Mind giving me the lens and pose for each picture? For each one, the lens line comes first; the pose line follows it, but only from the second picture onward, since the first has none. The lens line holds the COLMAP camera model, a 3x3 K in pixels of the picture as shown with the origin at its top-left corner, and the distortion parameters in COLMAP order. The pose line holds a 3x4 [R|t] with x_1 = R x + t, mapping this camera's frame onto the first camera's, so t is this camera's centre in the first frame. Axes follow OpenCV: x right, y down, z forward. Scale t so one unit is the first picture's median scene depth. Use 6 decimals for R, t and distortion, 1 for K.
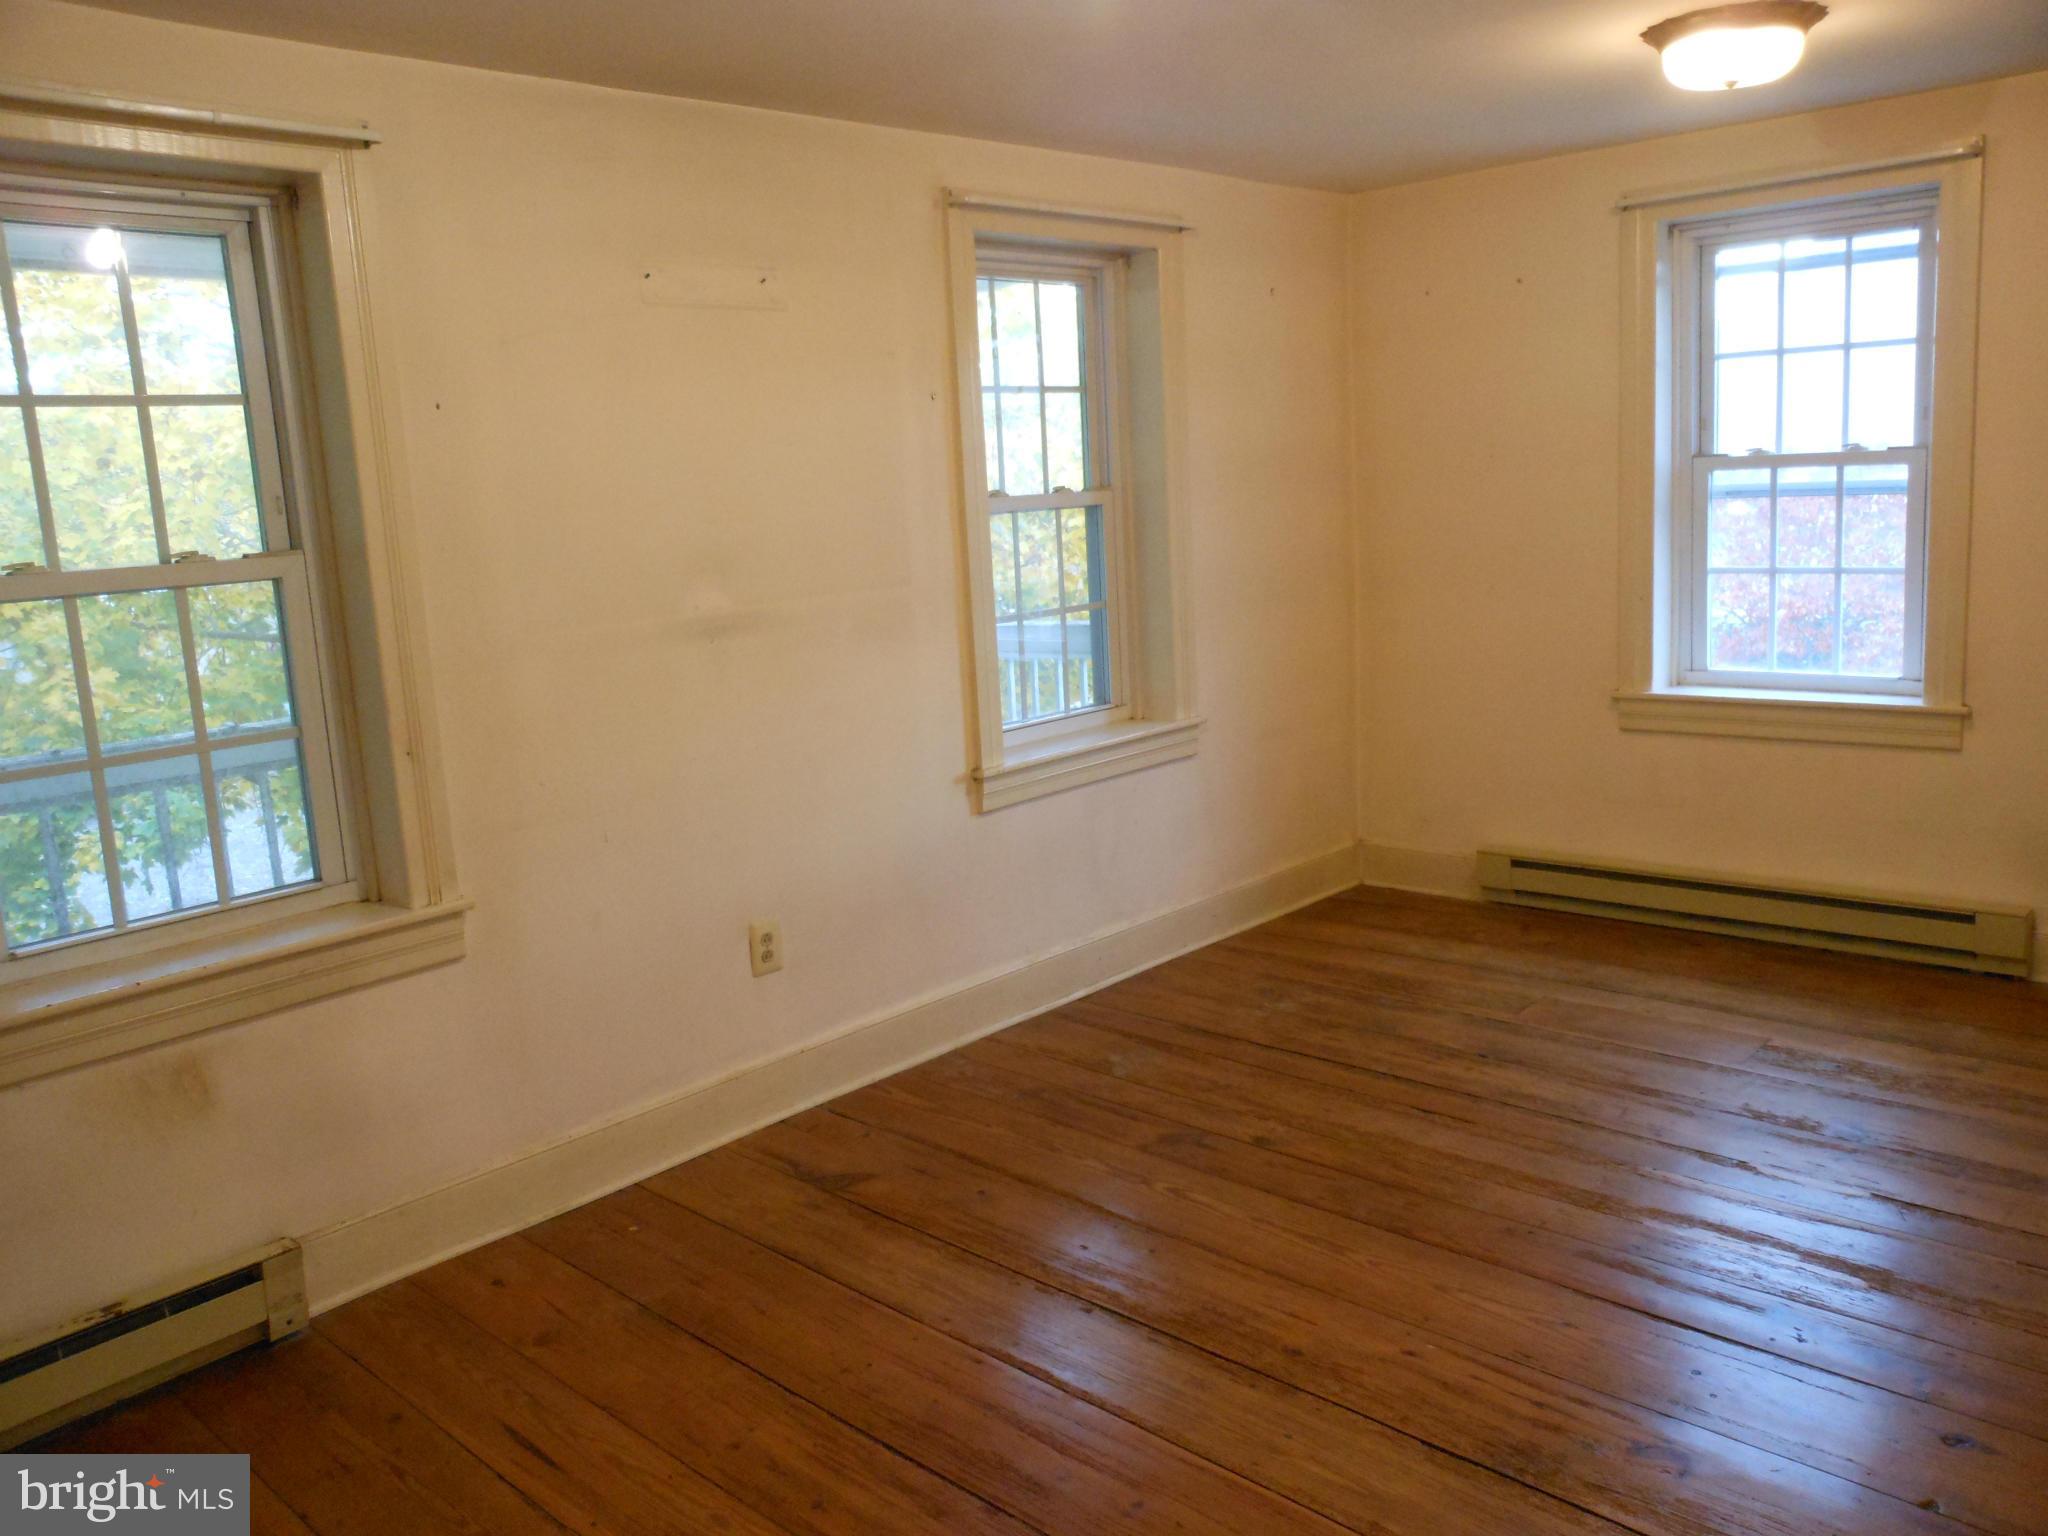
lens RADIAL K [[1636.5, 0, 1034.8], [0, 1636.5, 771.1], [0, 0, 1]] dist [-0.004554, -0.007438]
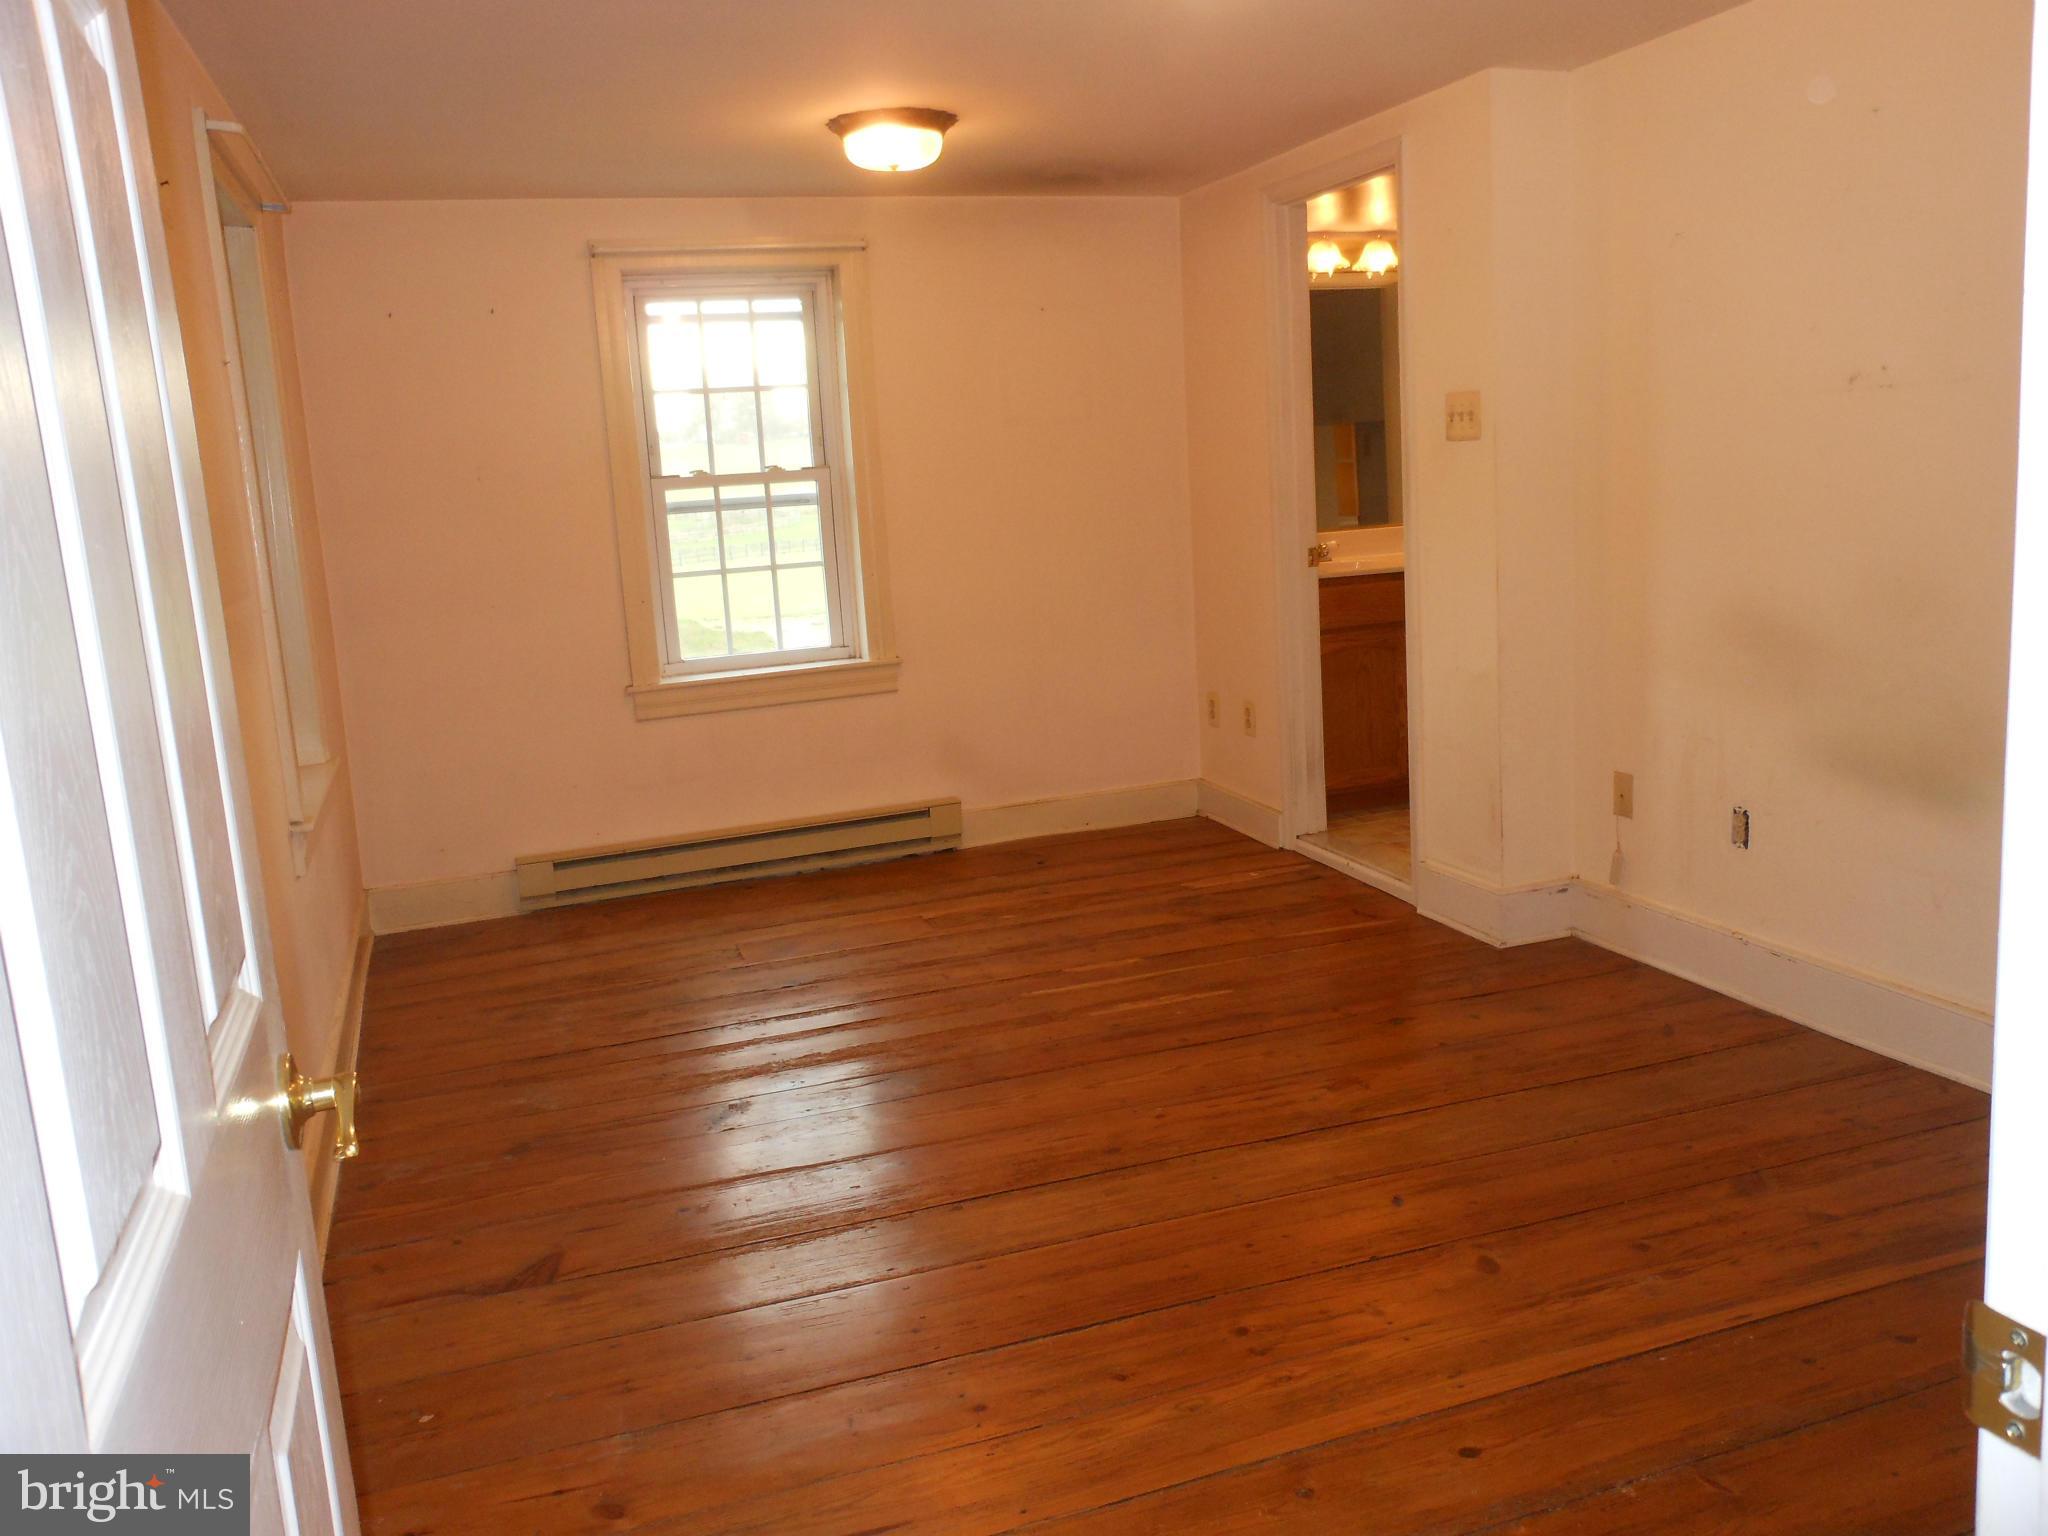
lens RADIAL K [[1636.5, 0, 1034.5], [0, 1636.5, 763.2], [0, 0, 1]] dist [-0.004554, -0.007438]
pose [[0.470060, -0.140000, 0.871460, -0.525461], [0.199051, 0.978720, 0.049864, 0.001072], [-0.859897, 0.150026, 0.487924, 0.245780]]
